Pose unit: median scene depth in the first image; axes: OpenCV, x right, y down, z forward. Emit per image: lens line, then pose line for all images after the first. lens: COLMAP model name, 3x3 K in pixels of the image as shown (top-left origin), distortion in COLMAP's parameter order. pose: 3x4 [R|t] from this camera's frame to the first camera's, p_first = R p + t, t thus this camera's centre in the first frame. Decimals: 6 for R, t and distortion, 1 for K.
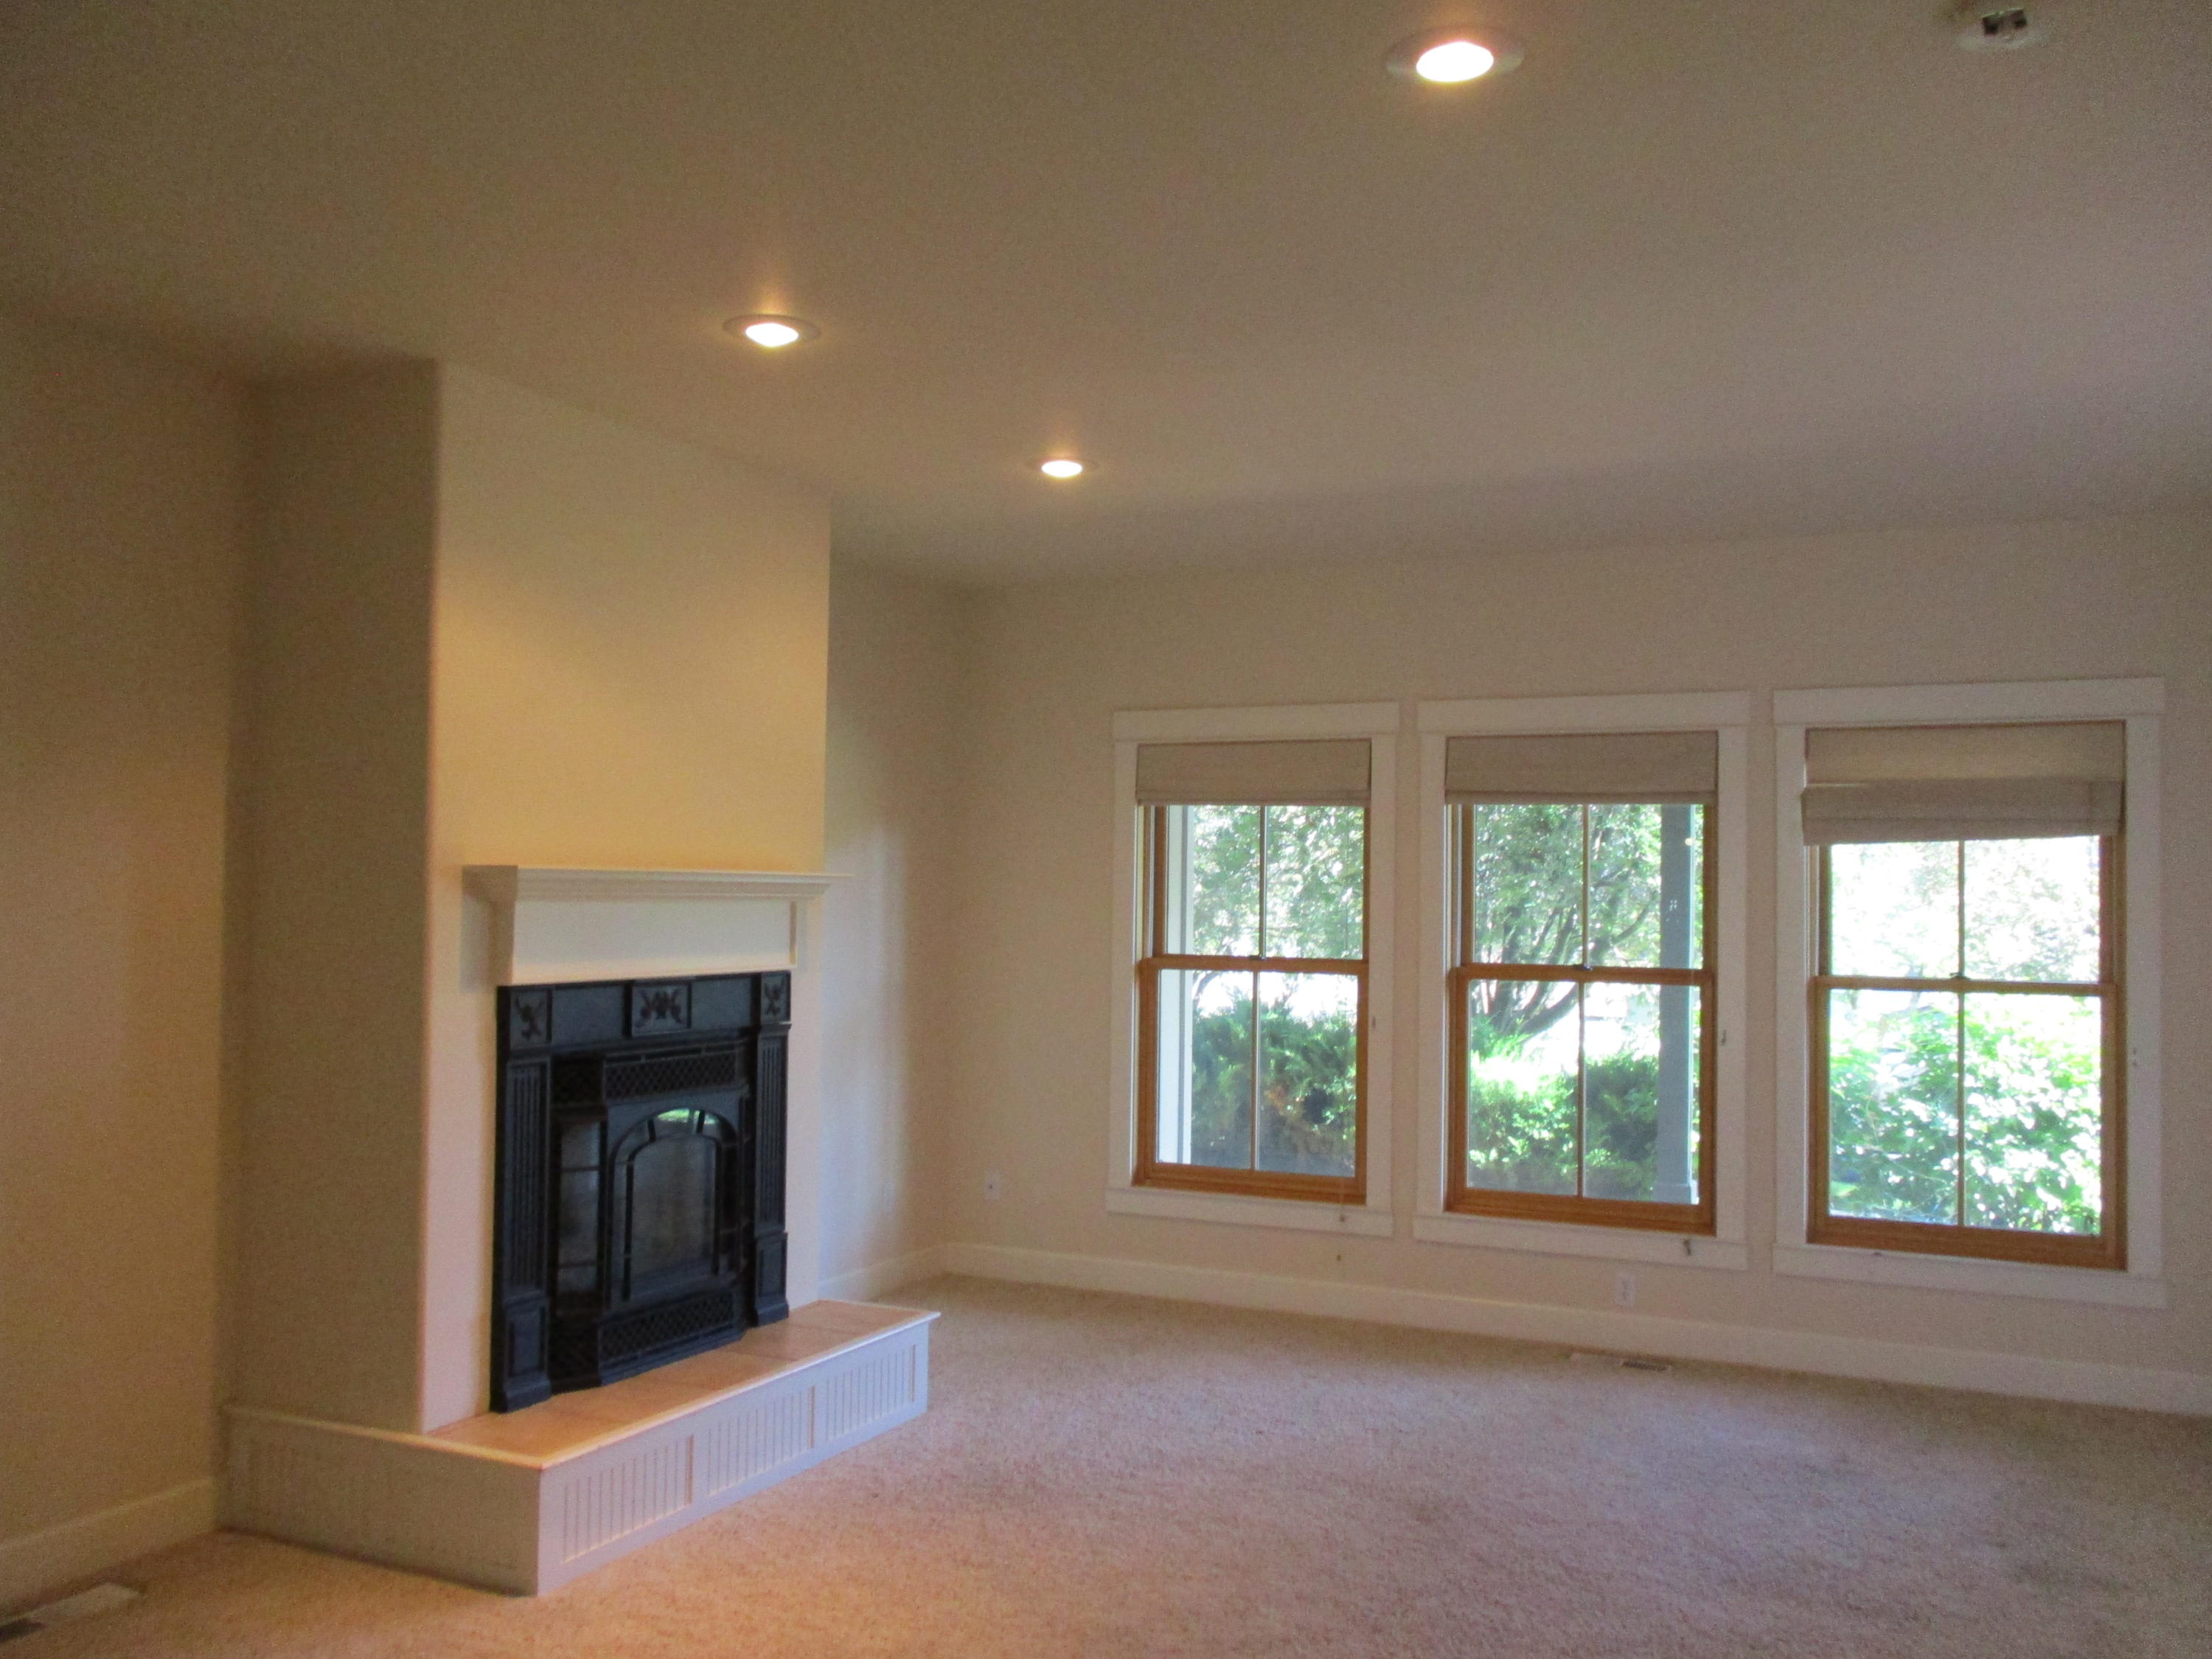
lens RADIAL K [[1852.5, 0, 1095.7], [0, 1852.5, 836.9], [0, 0, 1]] dist [-0.025268, 0.005445]
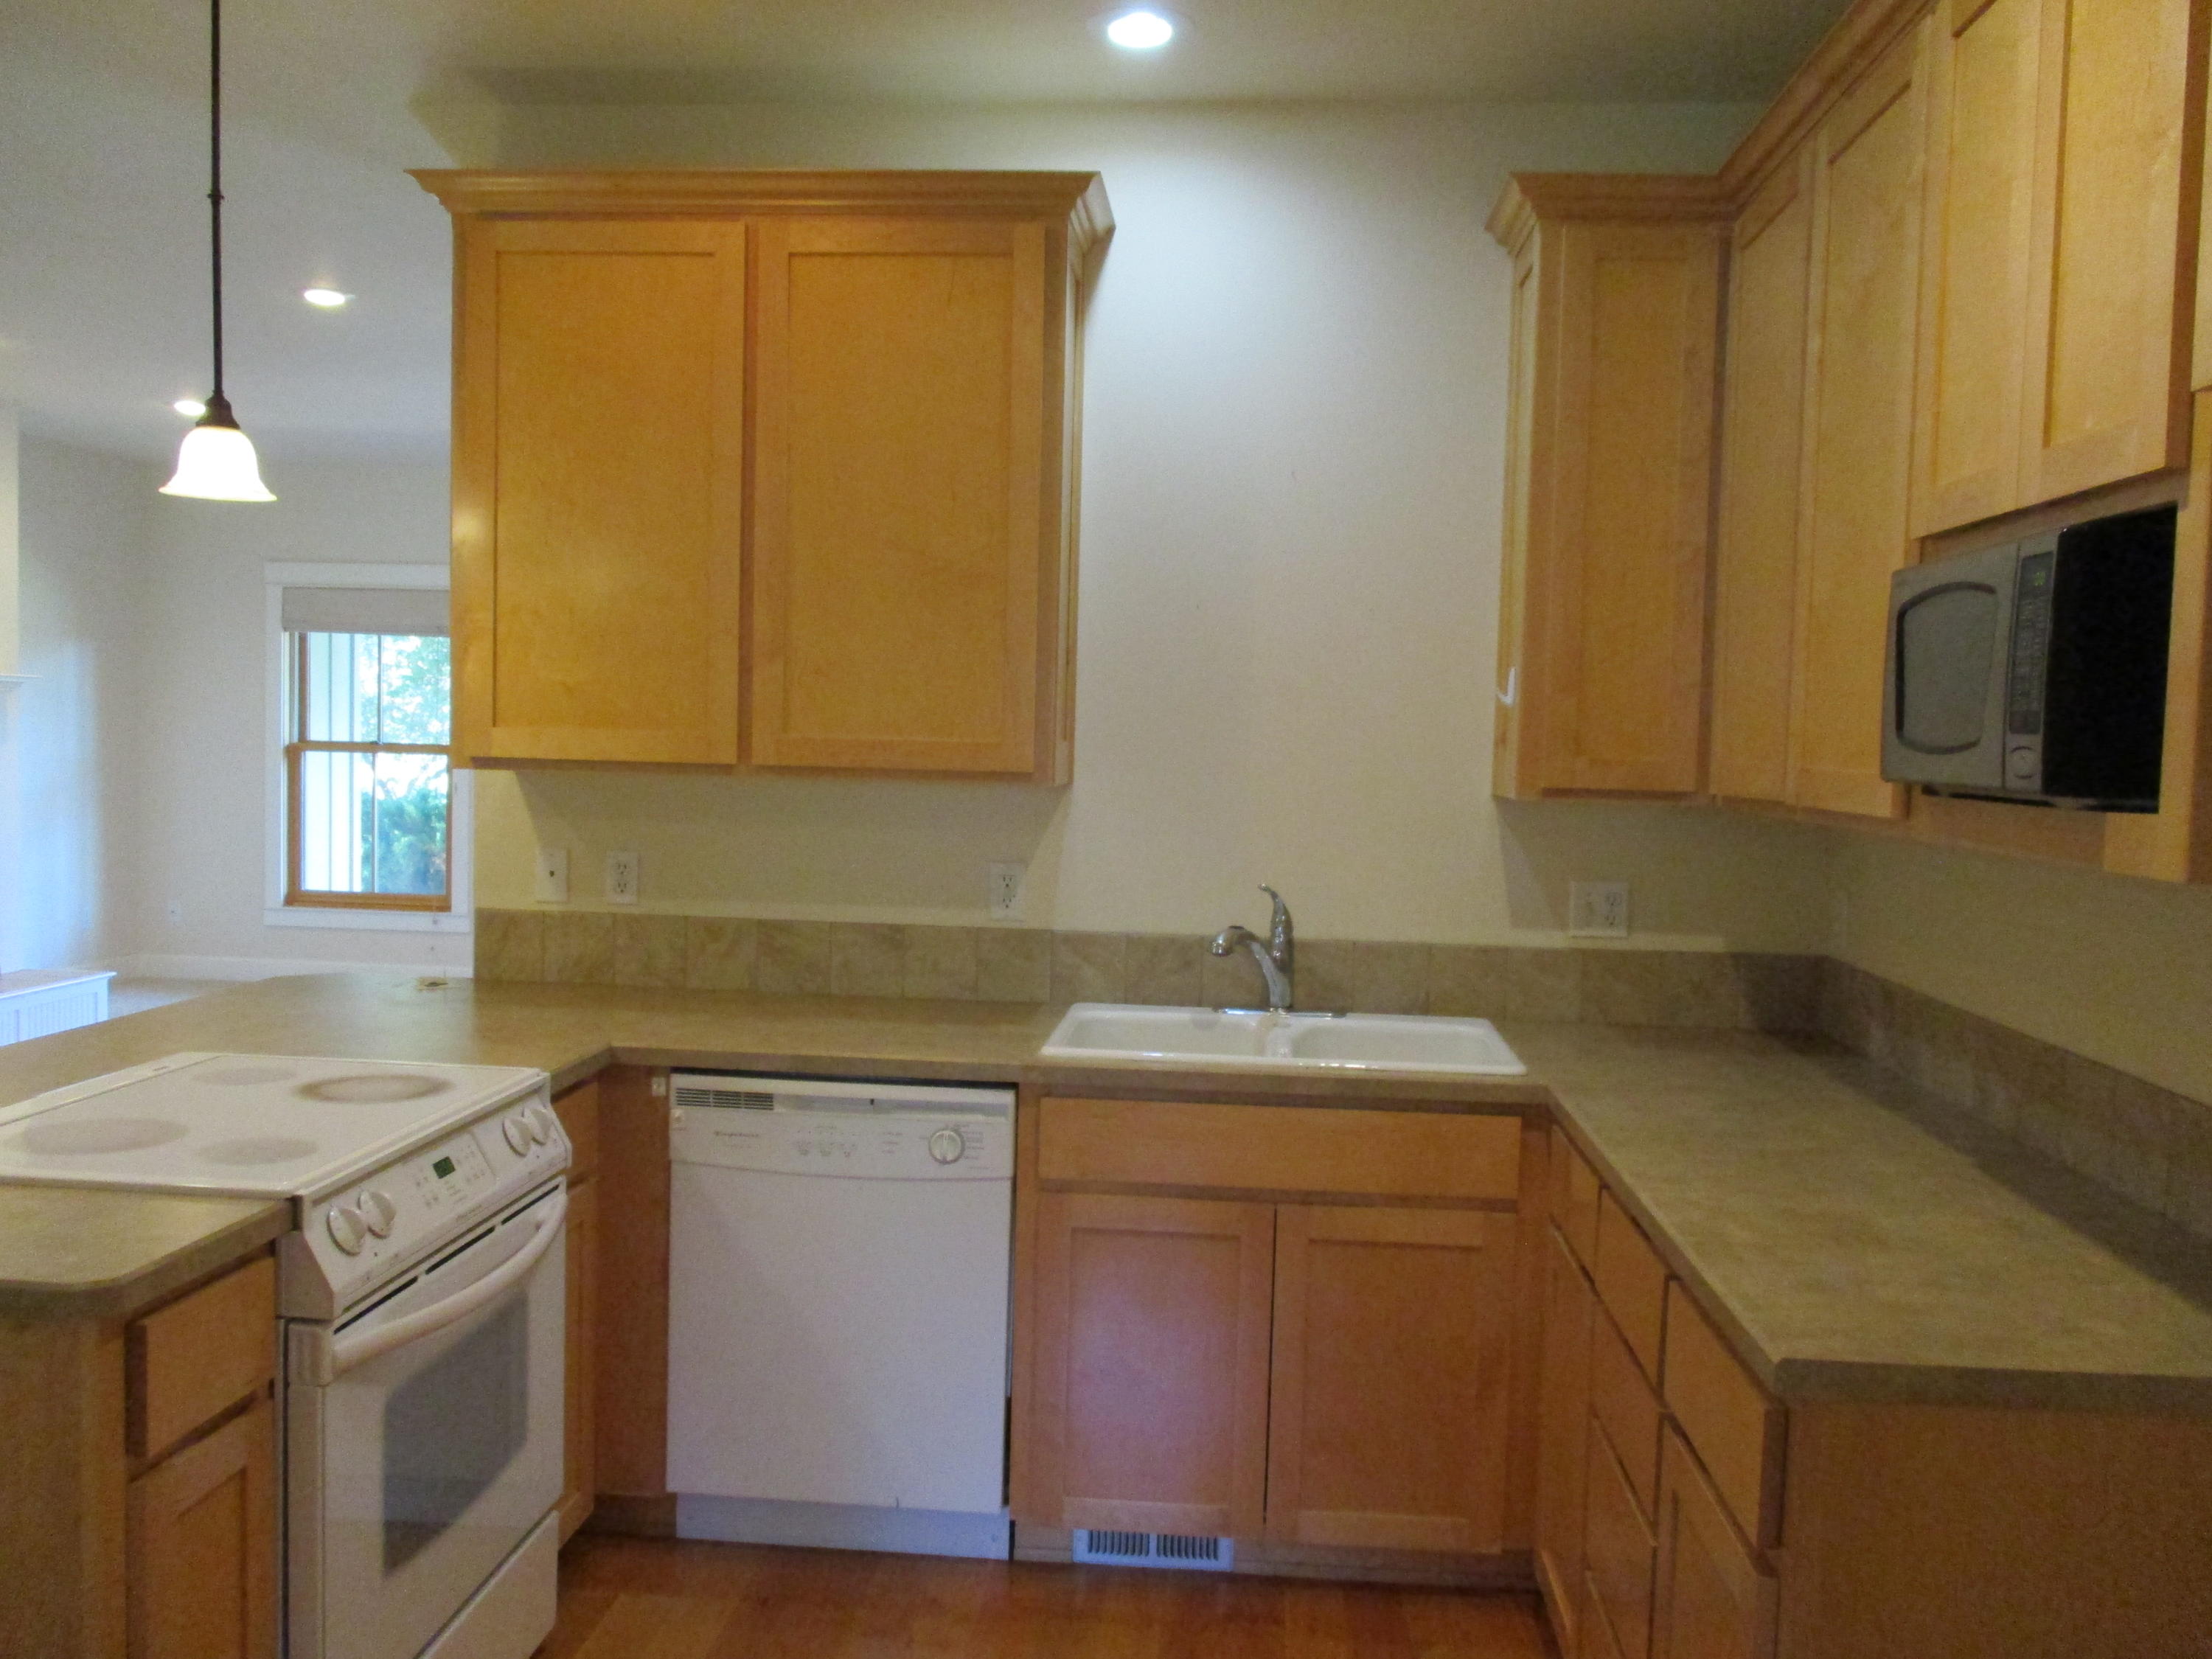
lens RADIAL K [[1852.5, 0, 1111.5], [0, 1852.5, 852.3], [0, 0, 1]] dist [-0.025268, 0.005445]
pose [[0.931570, -0.009004, 0.363452, 0.121099], [-0.028891, 0.994699, 0.098692, -0.008526], [-0.362413, -0.102439, 0.926371, -0.634219]]
